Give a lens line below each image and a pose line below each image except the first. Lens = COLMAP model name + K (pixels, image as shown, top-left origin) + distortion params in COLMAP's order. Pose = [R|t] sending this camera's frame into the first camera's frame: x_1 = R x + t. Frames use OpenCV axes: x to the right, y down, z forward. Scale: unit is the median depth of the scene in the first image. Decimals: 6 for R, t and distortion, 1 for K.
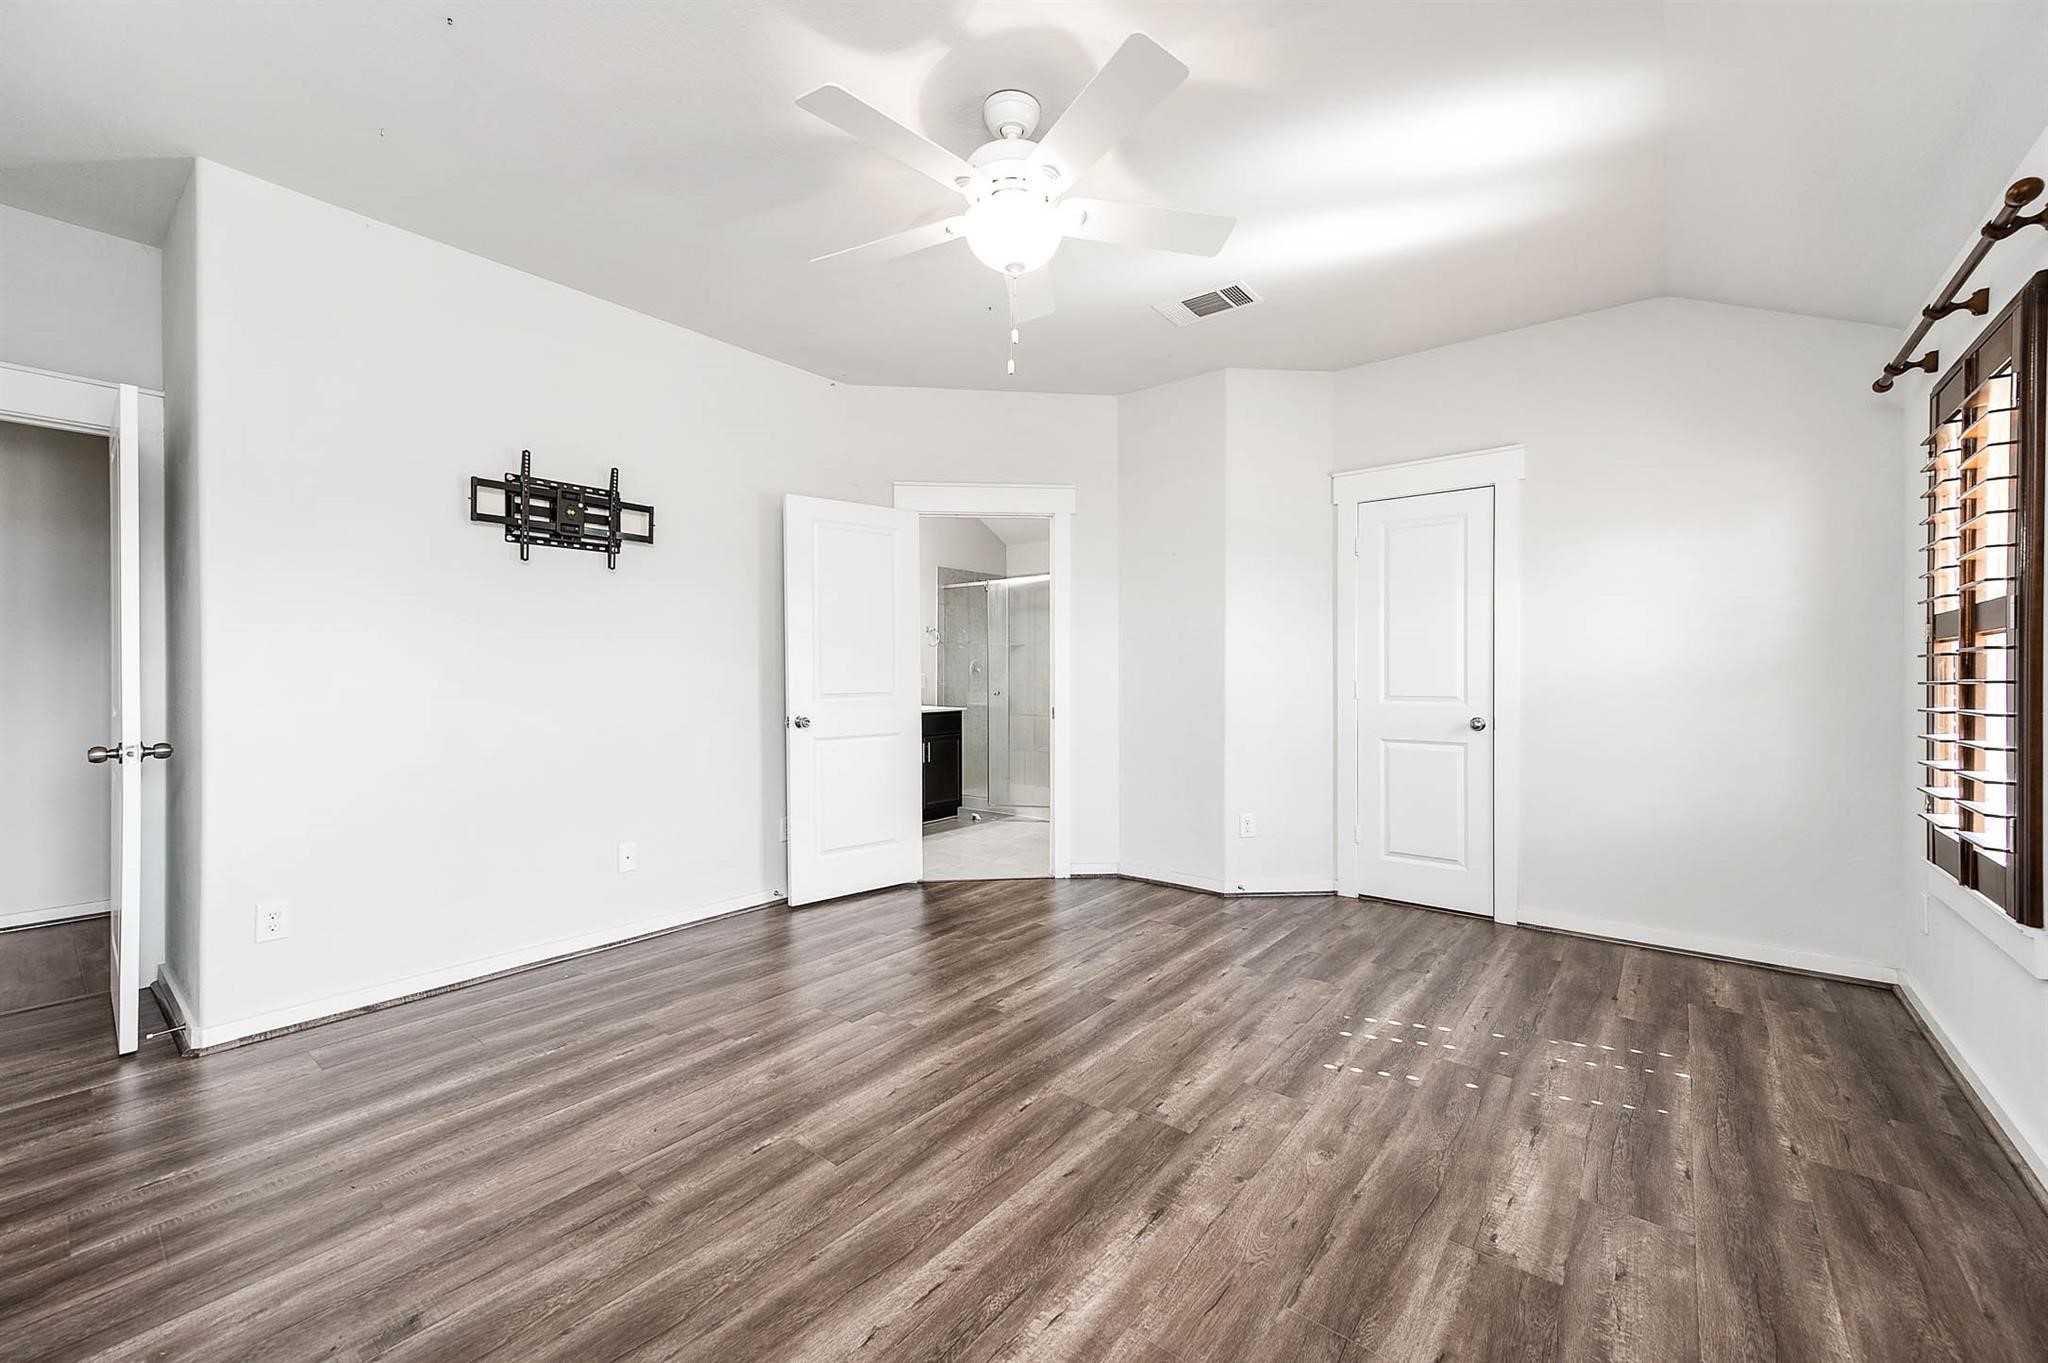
lens RADIAL K [[802.0, 0, 1023.3], [0, 802.0, 675.2], [0, 0, 1]] dist [0.009771, 0.000246]
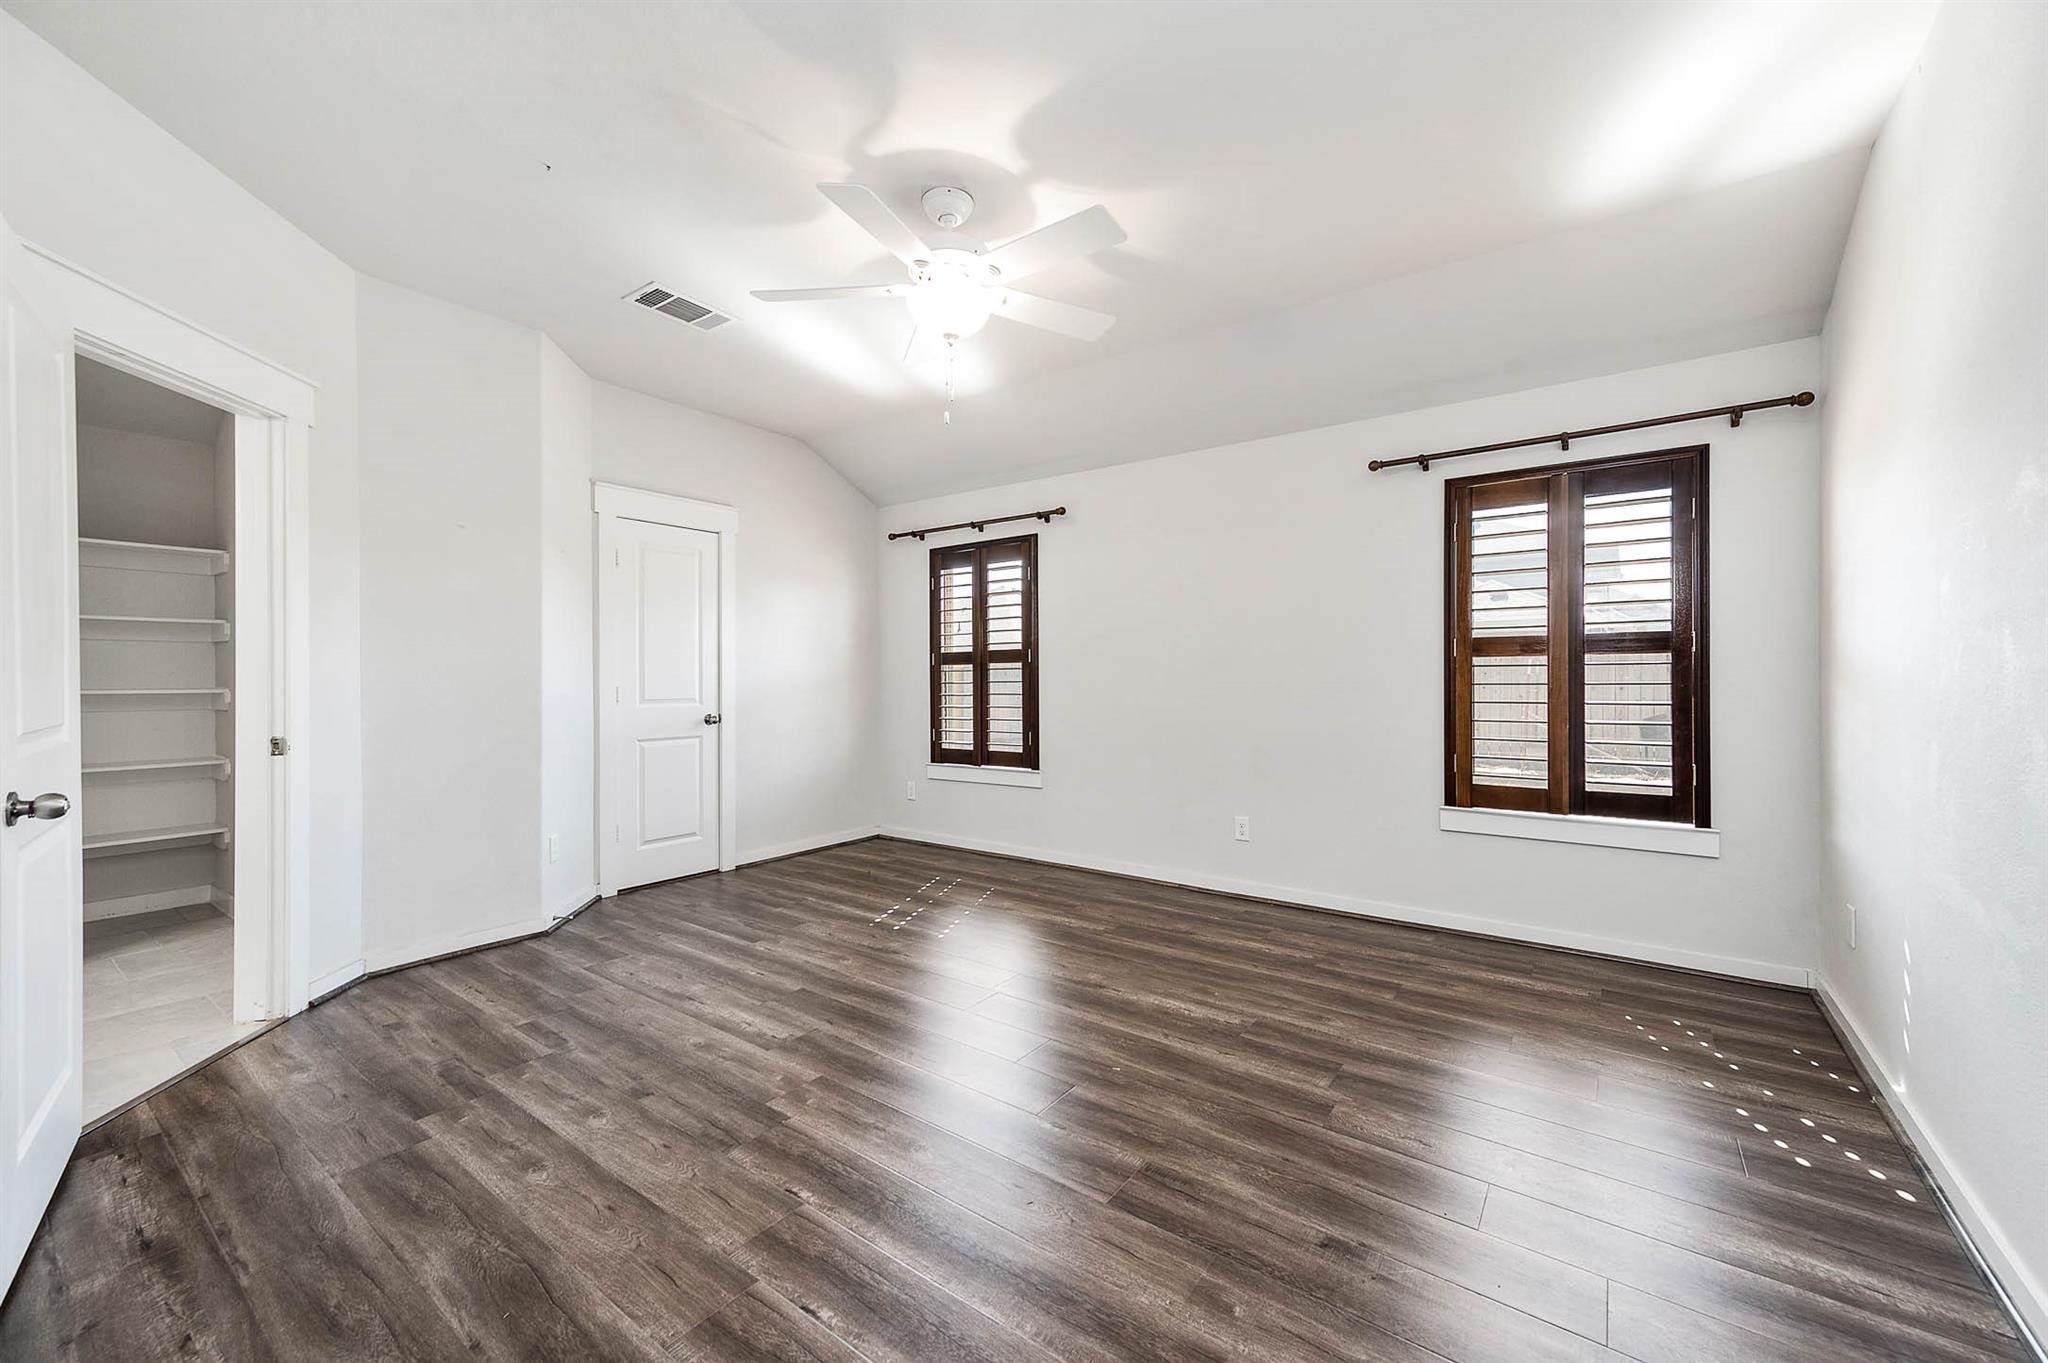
lens RADIAL K [[802.0, 0, 1033.4], [0, 802.0, 674.9], [0, 0, 1]] dist [0.009771, 0.000246]
pose [[-0.049931, 0.005150, 0.998739, -0.943582], [0.006045, 0.999970, -0.004854, 0.001055], [-0.998734, 0.005795, -0.049961, 0.739322]]
